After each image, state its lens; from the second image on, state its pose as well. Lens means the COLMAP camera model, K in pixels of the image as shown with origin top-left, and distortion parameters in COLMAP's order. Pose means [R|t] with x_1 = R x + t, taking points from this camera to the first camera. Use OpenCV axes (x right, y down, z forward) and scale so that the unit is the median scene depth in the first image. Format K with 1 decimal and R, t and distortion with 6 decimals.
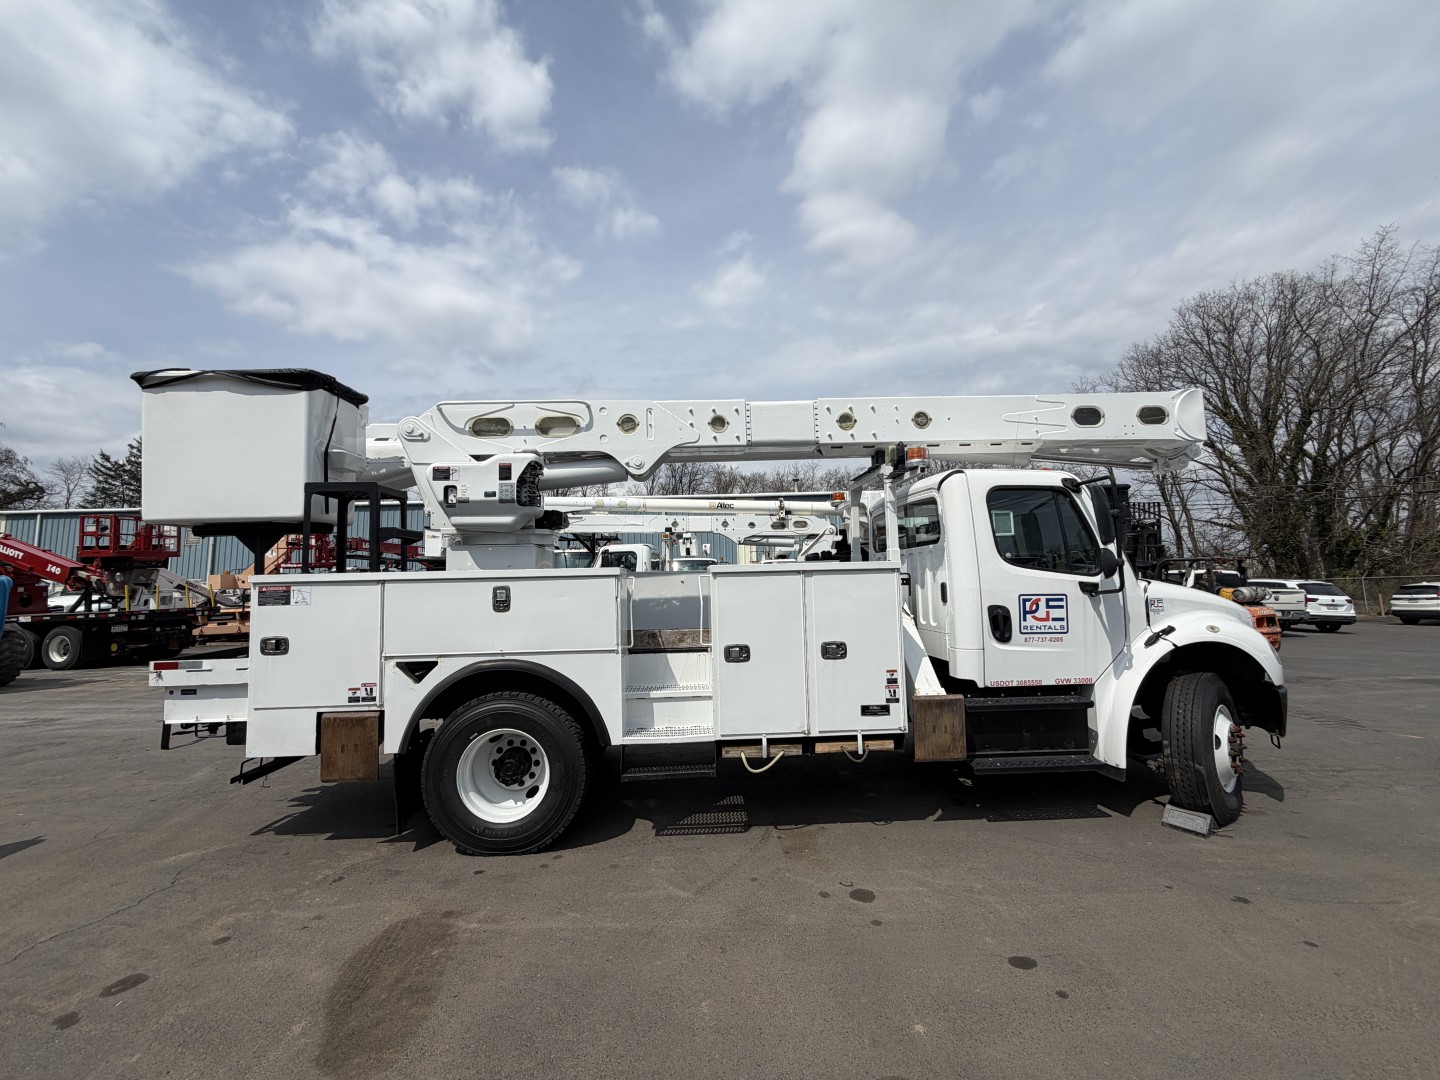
lens RADIAL K [[570.8, 0, 716.1], [0, 570.8, 535.0], [0, 0, 1]] dist [-0.000242, -0.000215]
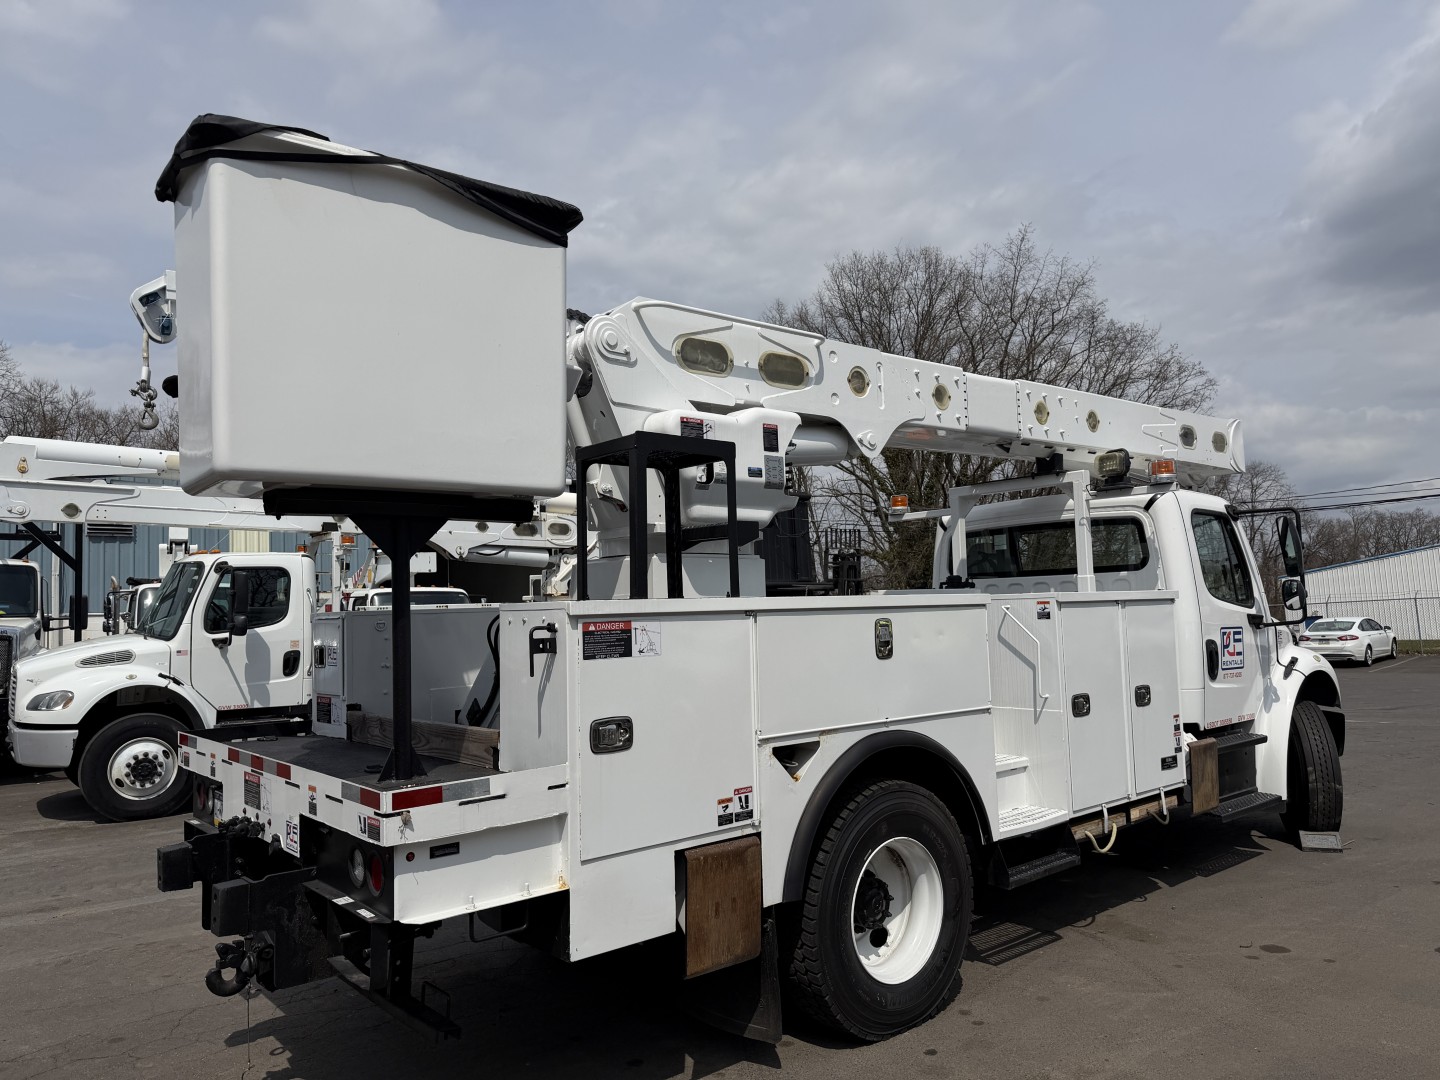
lens RADIAL K [[1000.9, 0, 720.0], [0, 1000.9, 540.0], [0, 0, 1]] dist [0.115428, -0.166092]
pose [[0.792426, 0.041960, 0.608523, -1.145317], [-0.037009, 0.999101, -0.020698, 0.026337], [-0.608845, -0.006119, 0.793266, 0.181642]]
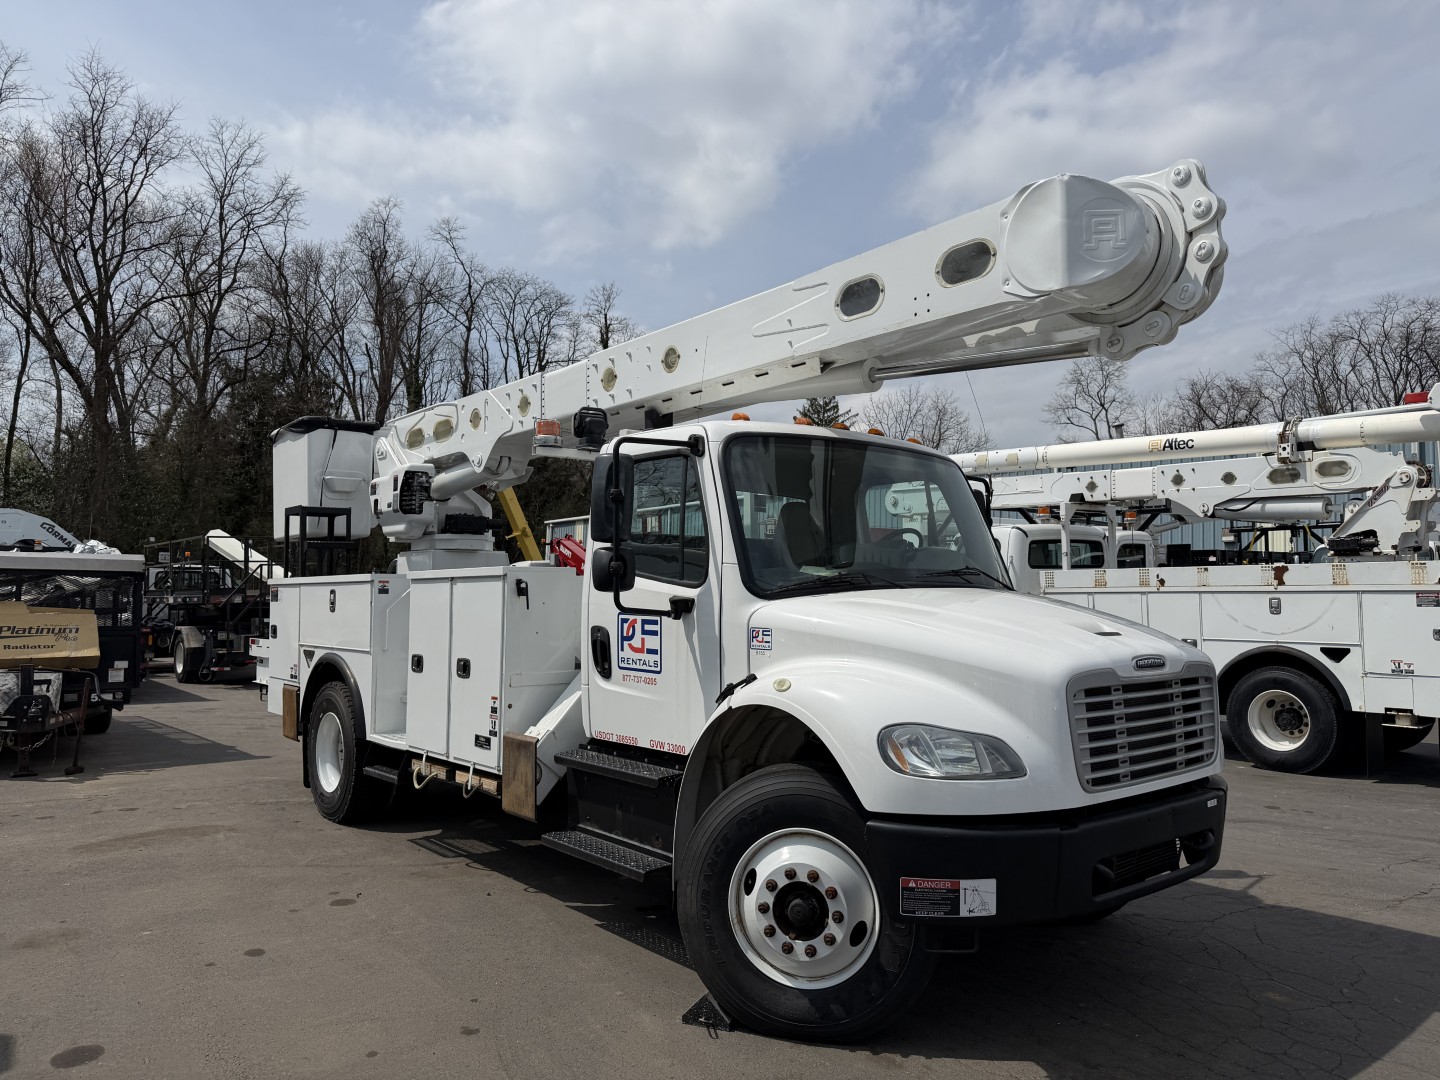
lens RADIAL K [[1019.4, 0, 720.2], [0, 1019.4, 506.1], [0, 0, 1]] dist [0.061555, -0.089719]
pose [[0.594569, -0.051343, -0.802404, 1.636230], [0.054889, 0.998223, -0.023200, 0.010260], [0.802169, -0.030249, 0.596330, 0.361631]]
